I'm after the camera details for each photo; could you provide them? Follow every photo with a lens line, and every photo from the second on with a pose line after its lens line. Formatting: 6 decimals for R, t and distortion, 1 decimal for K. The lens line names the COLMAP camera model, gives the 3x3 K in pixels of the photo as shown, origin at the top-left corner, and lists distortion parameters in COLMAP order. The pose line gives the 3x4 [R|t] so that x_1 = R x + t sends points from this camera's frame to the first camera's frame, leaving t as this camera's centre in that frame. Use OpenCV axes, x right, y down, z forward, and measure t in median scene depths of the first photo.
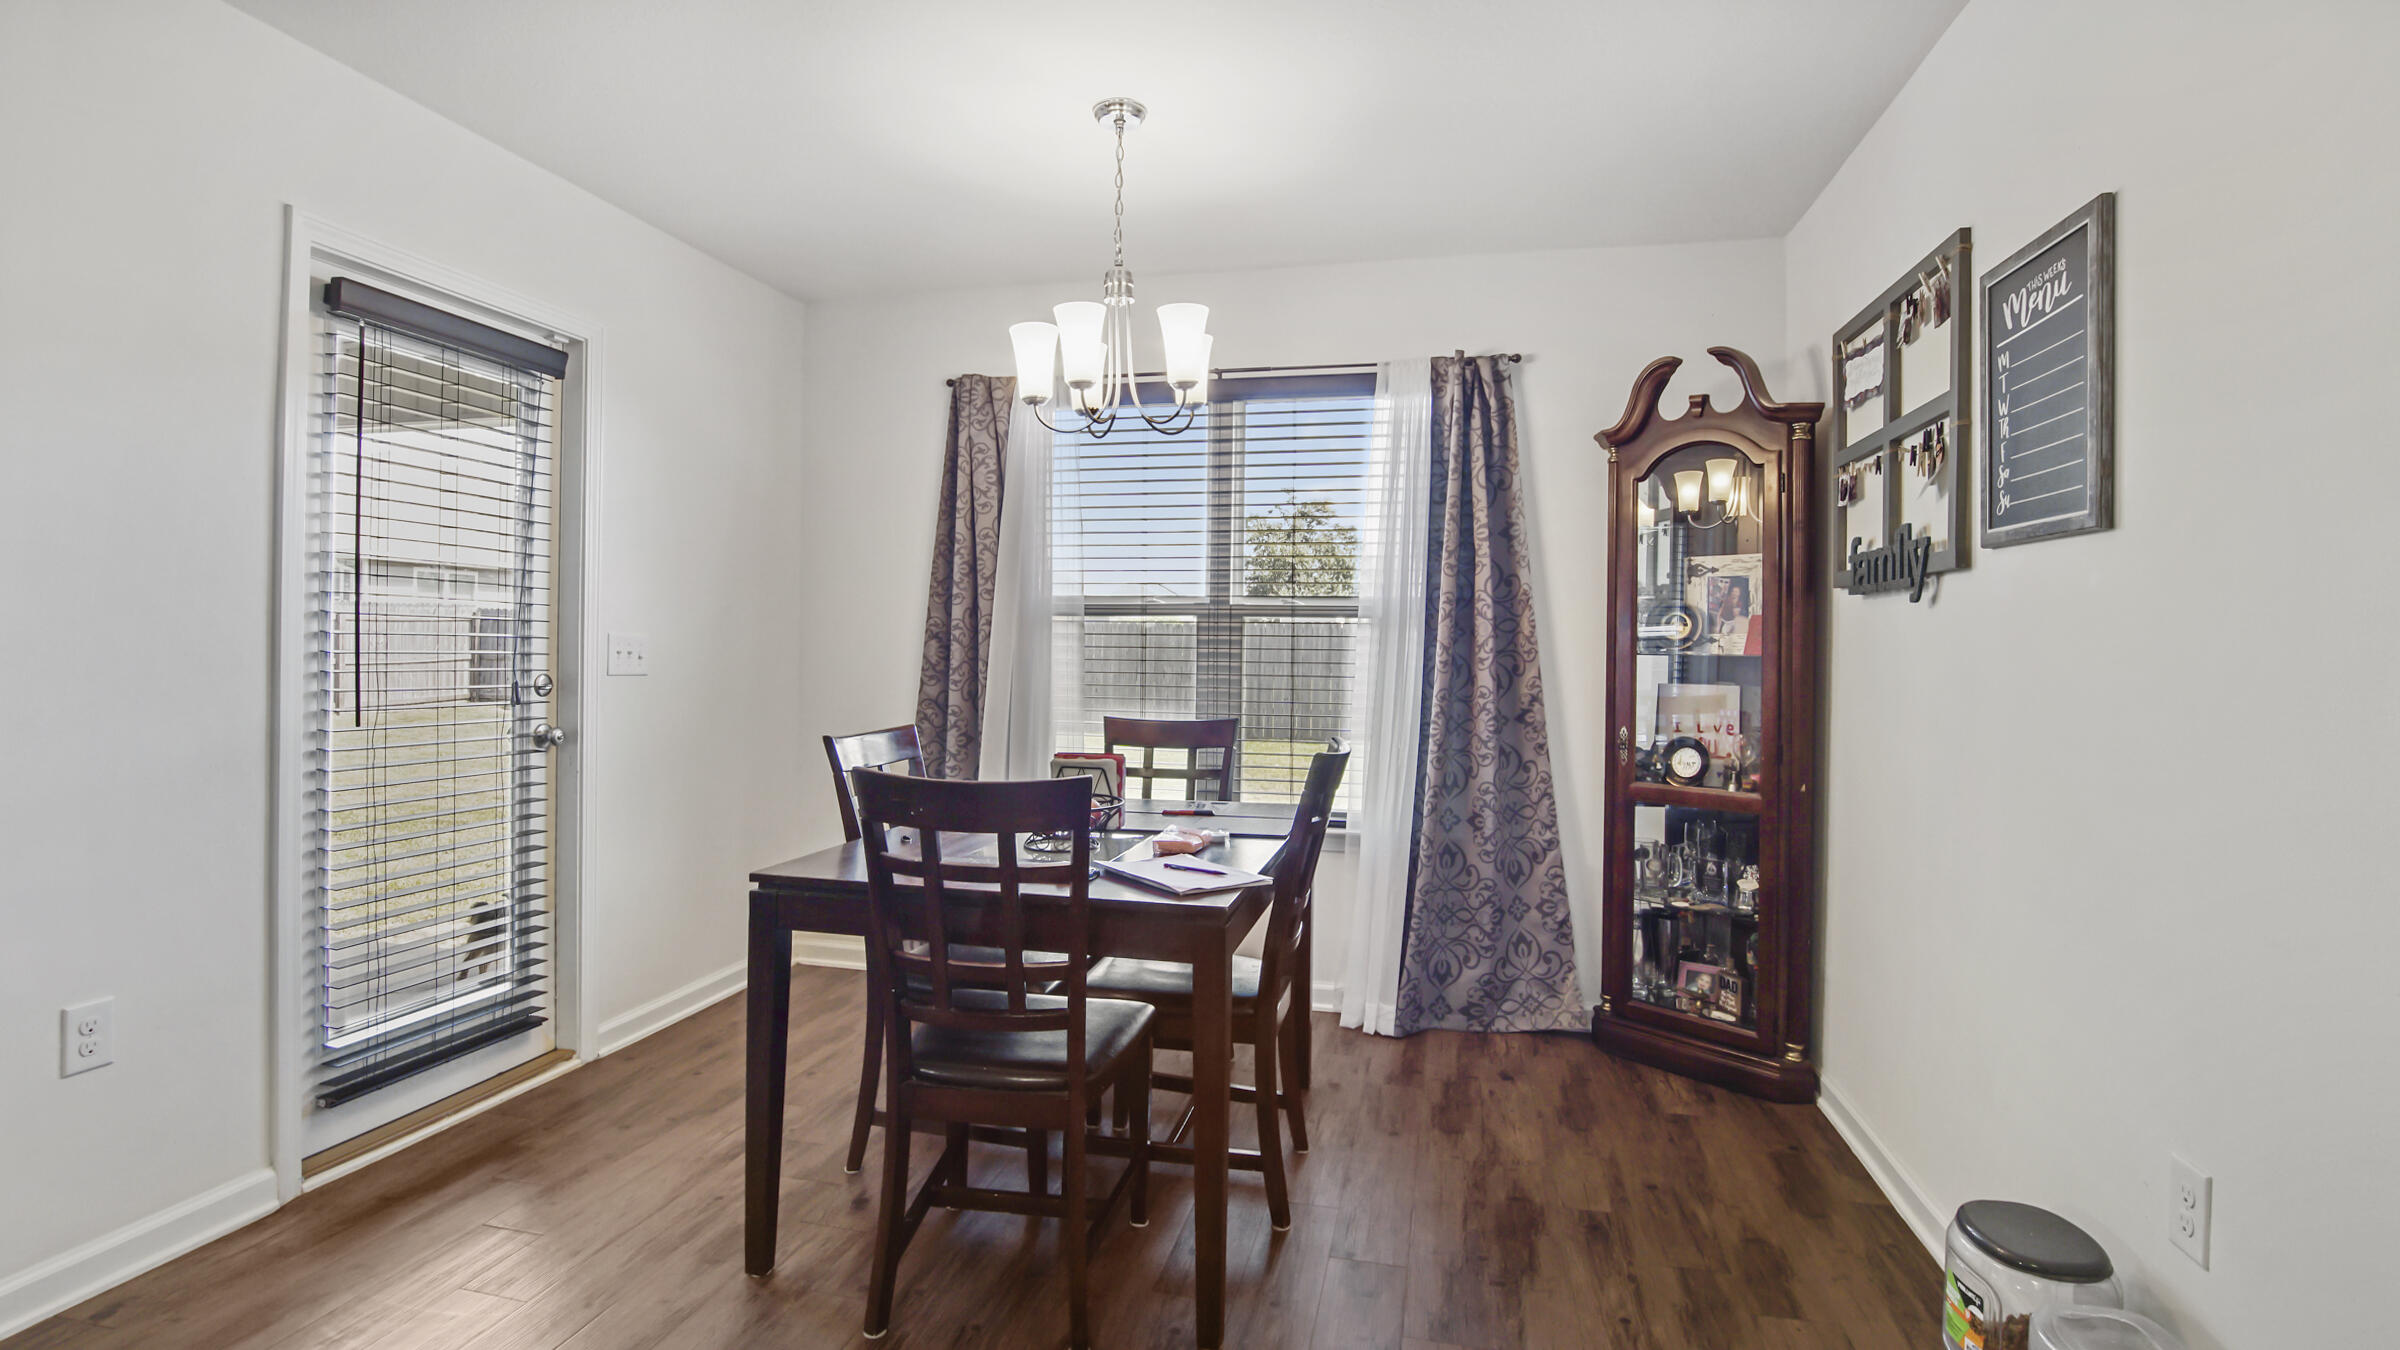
lens RADIAL K [[1115.4, 0, 1210.1], [0, 1115.4, 636.5], [0, 0, 1]] dist [-0.032384, 0.000177]
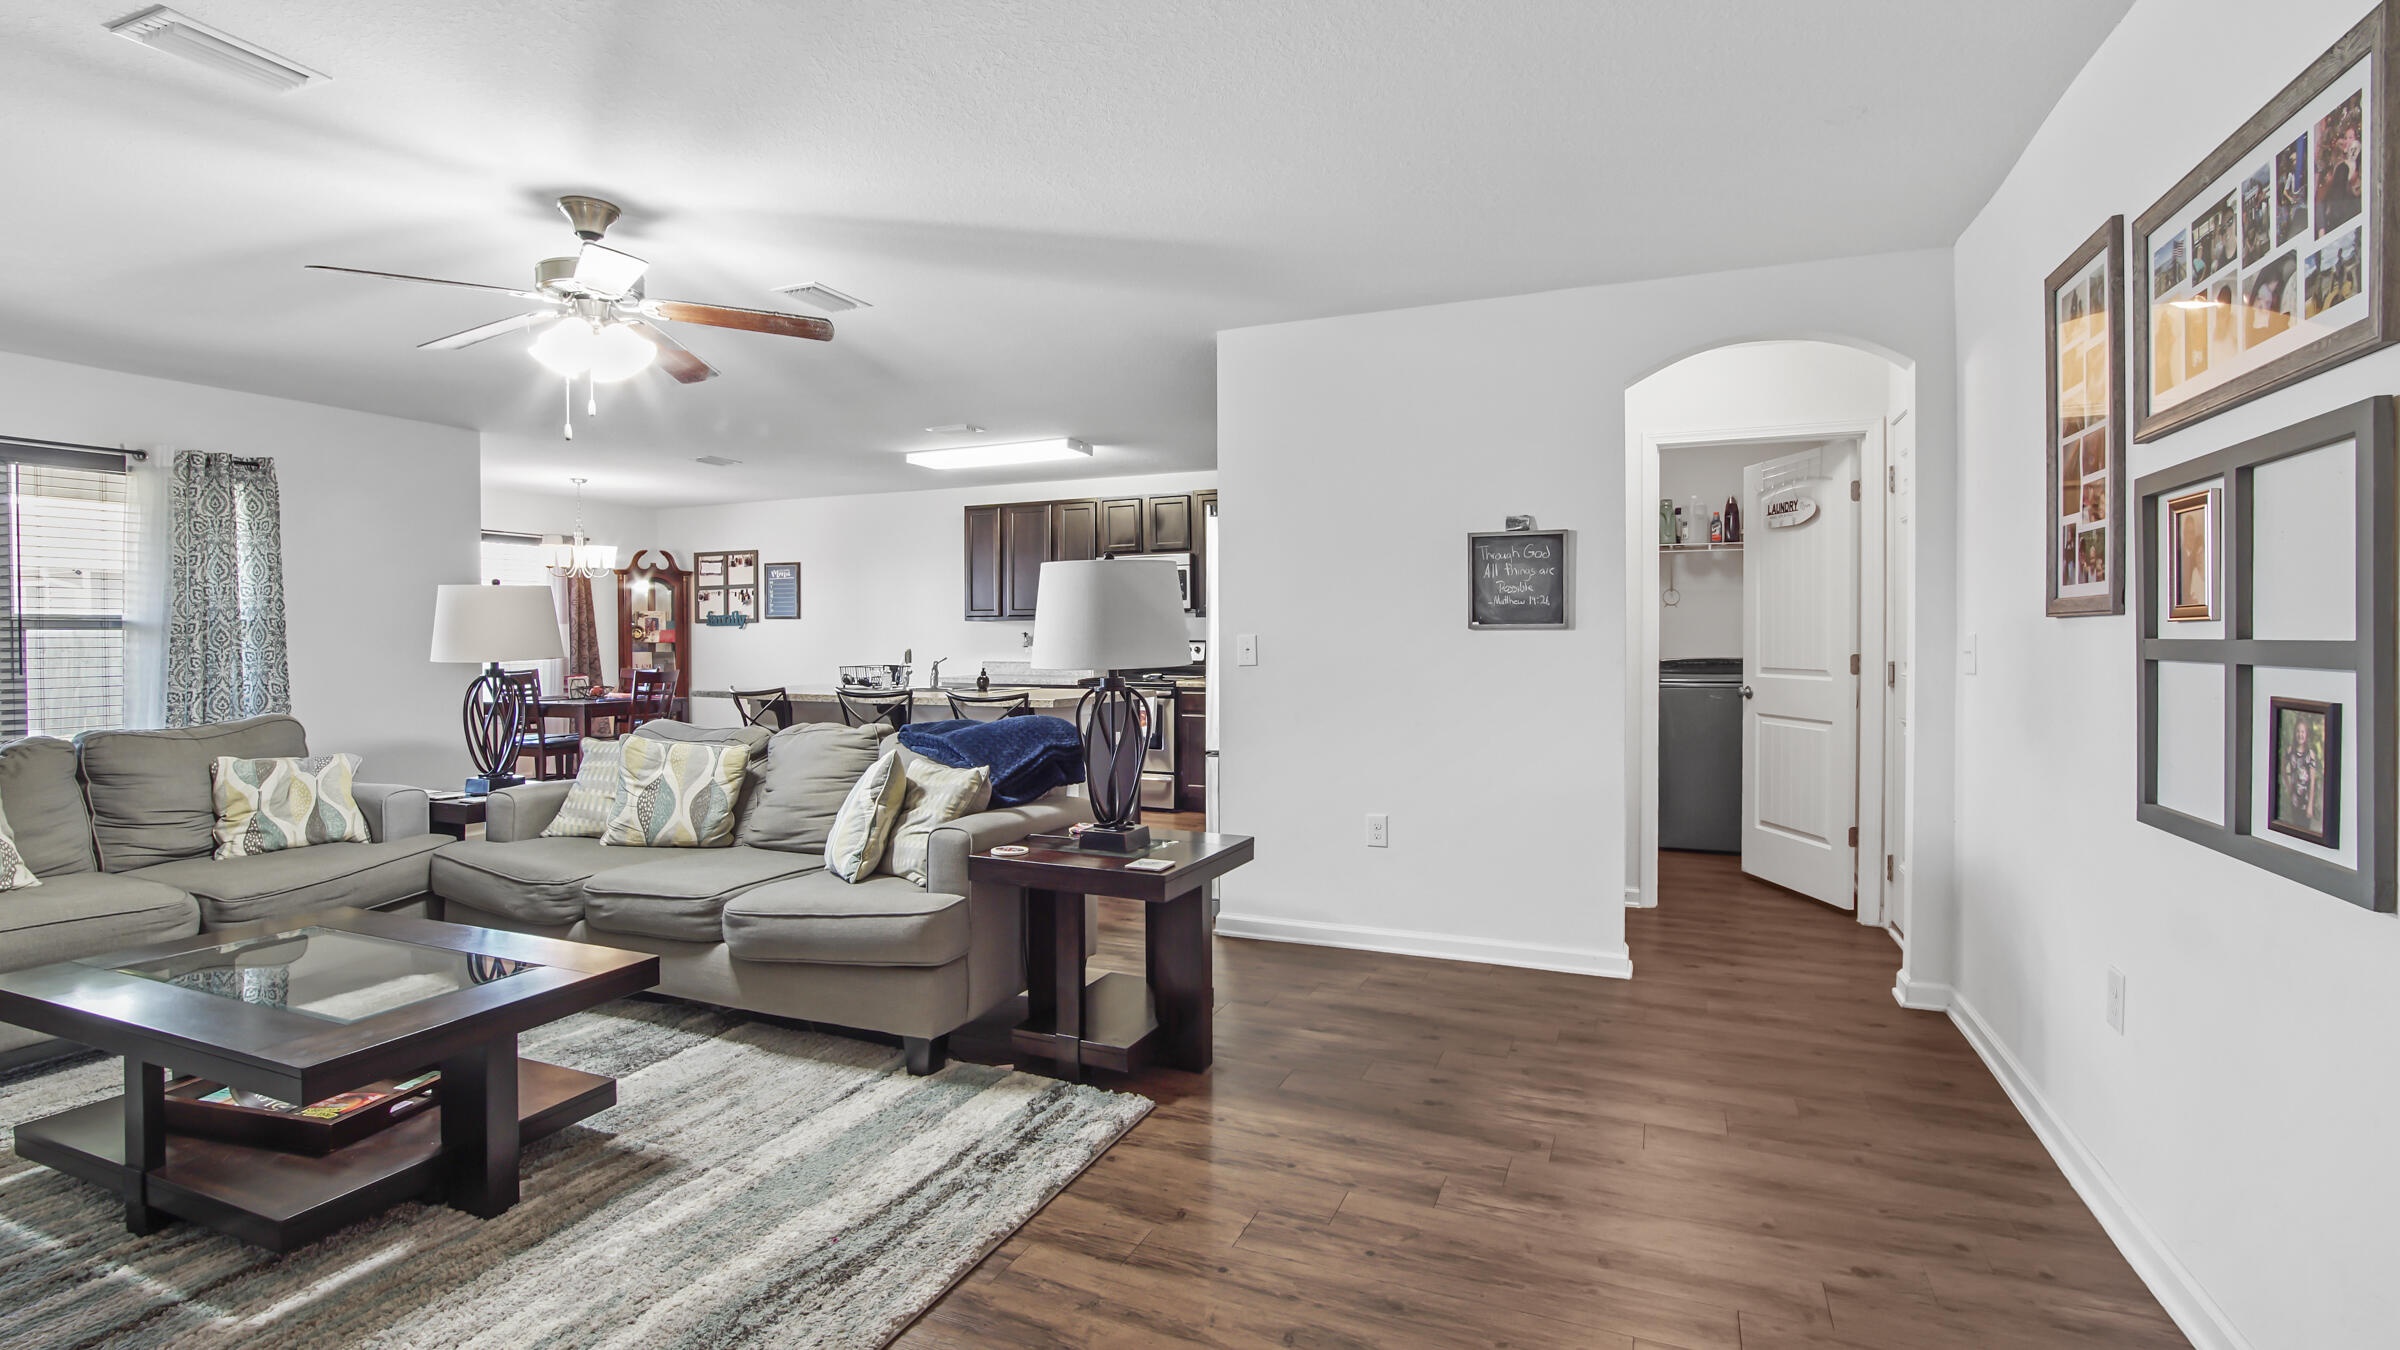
lens RADIAL K [[1093.5, 0, 1204.8], [0, 1093.5, 645.8], [0, 0, 1]] dist [-0.042784, 0.011446]
pose [[0.165101, -0.019397, 0.986086, -2.640191], [0.002755, 0.999812, 0.019206, -0.033158], [-0.986273, -0.000454, 0.165124, -1.223403]]
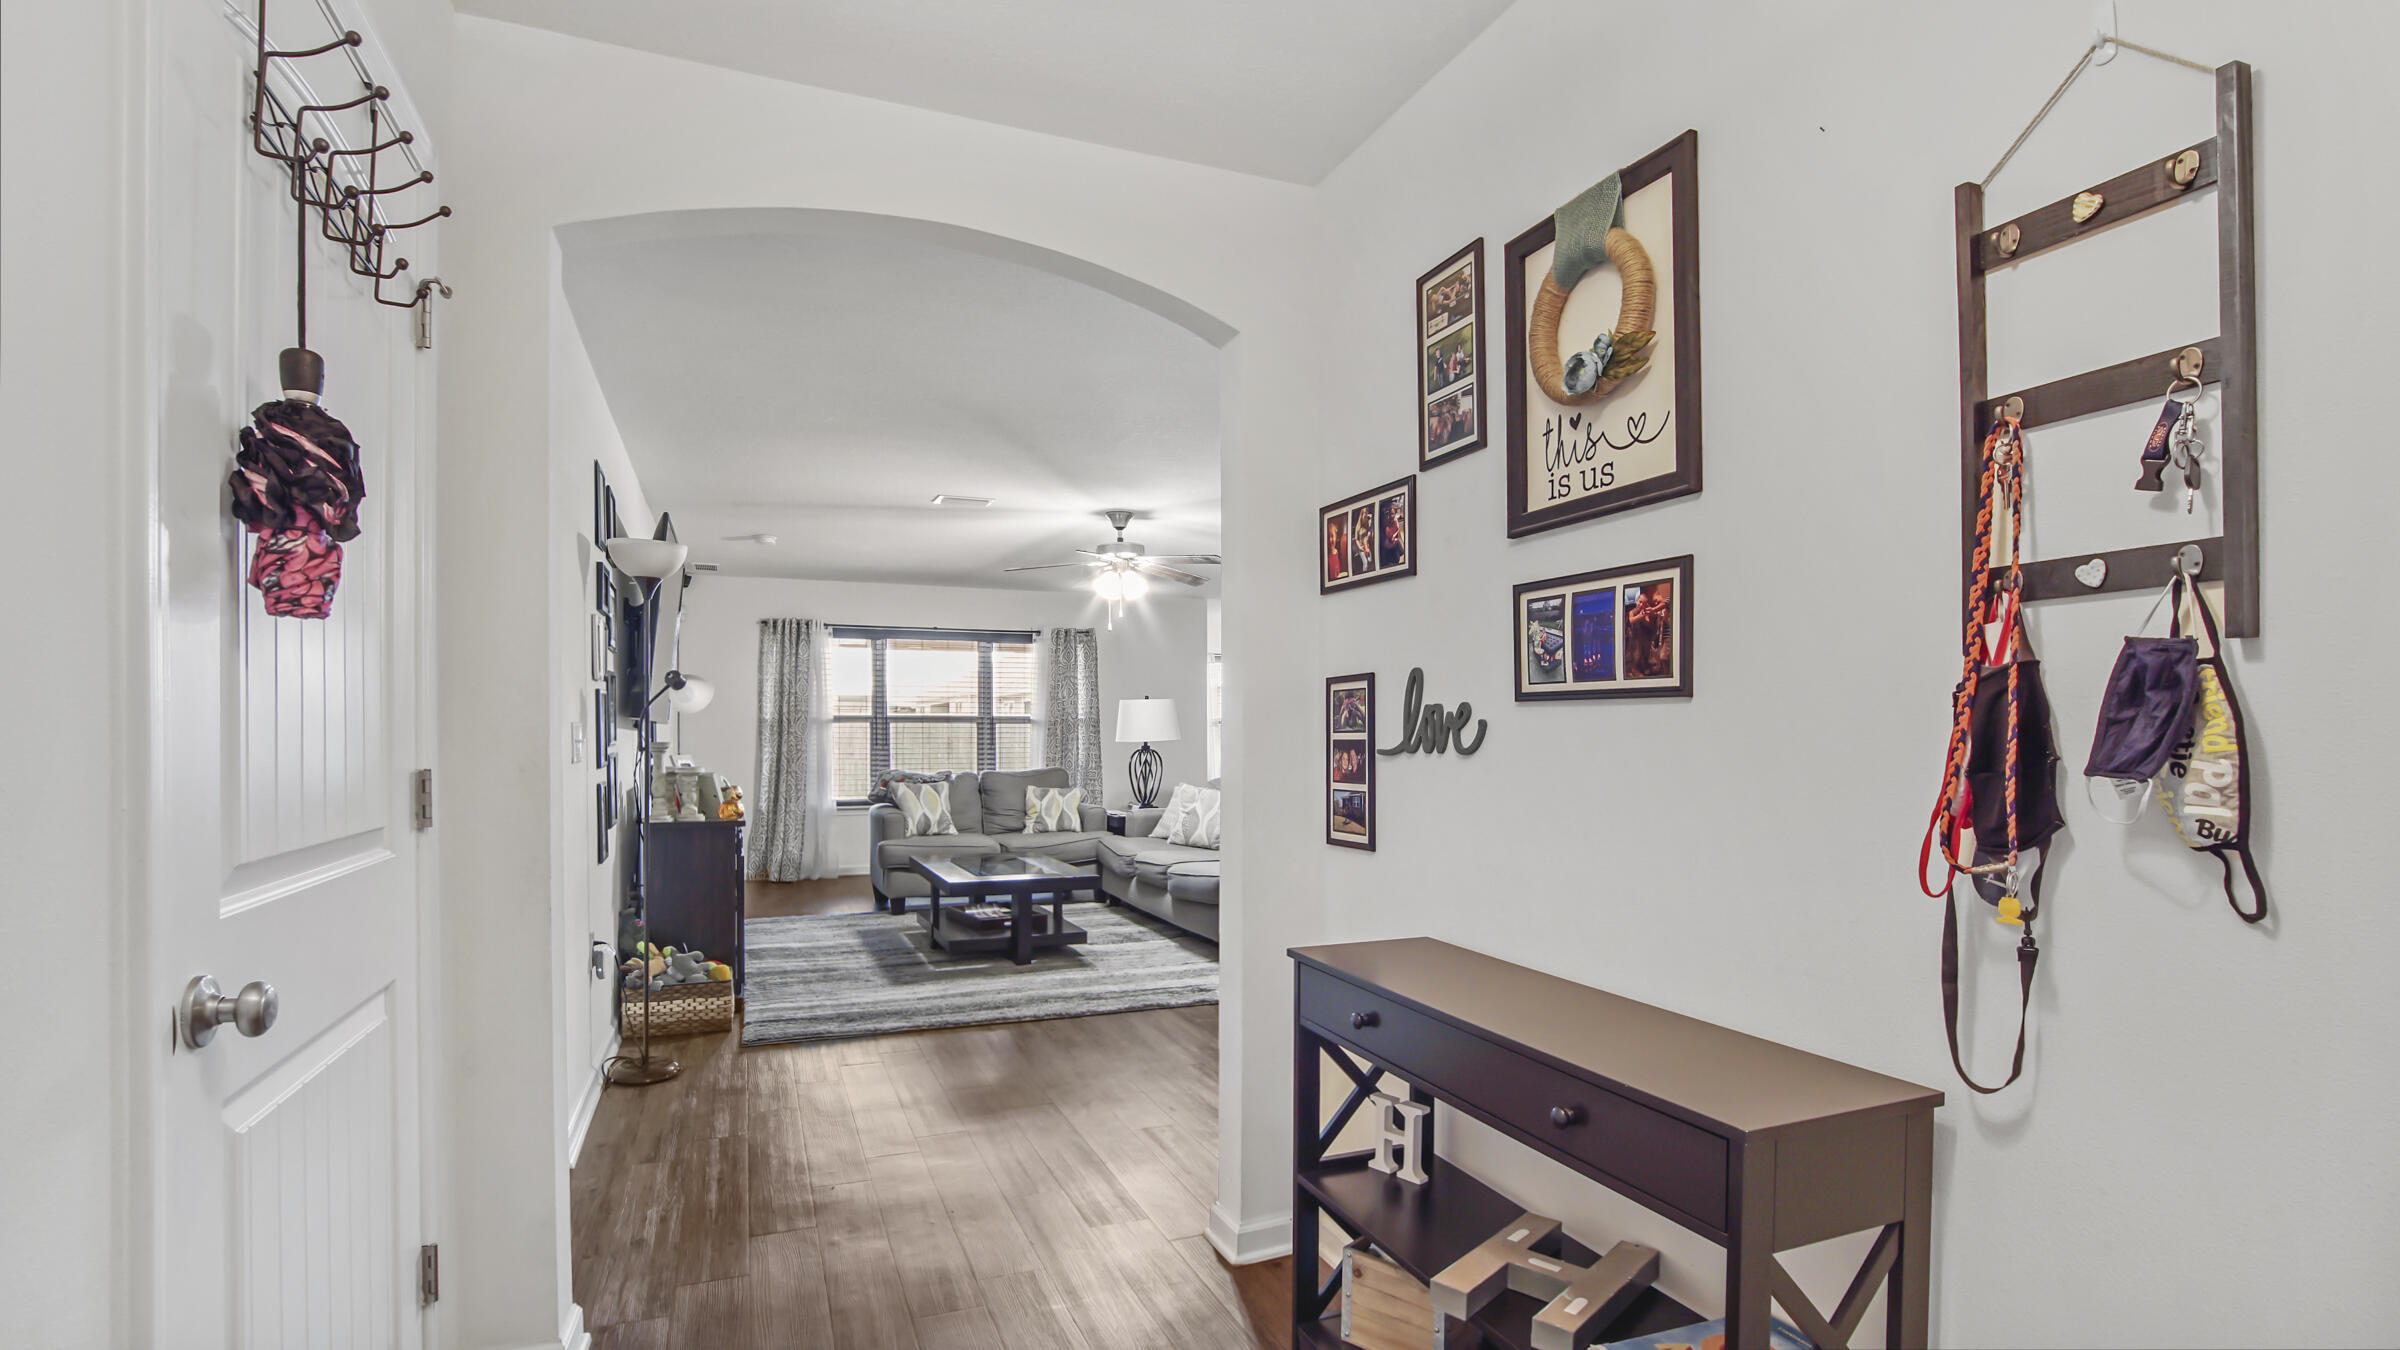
lens RADIAL K [[1127.9, 0, 1200.0], [0, 1127.9, 741.5], [0, 0, 1]] dist [-0.000389, 0.000175]
pose [[0.813089, -0.015343, 0.581937, -2.861079], [0.006247, 0.999825, 0.017633, -0.034791], [-0.582106, -0.010701, 0.813042, -2.360839]]
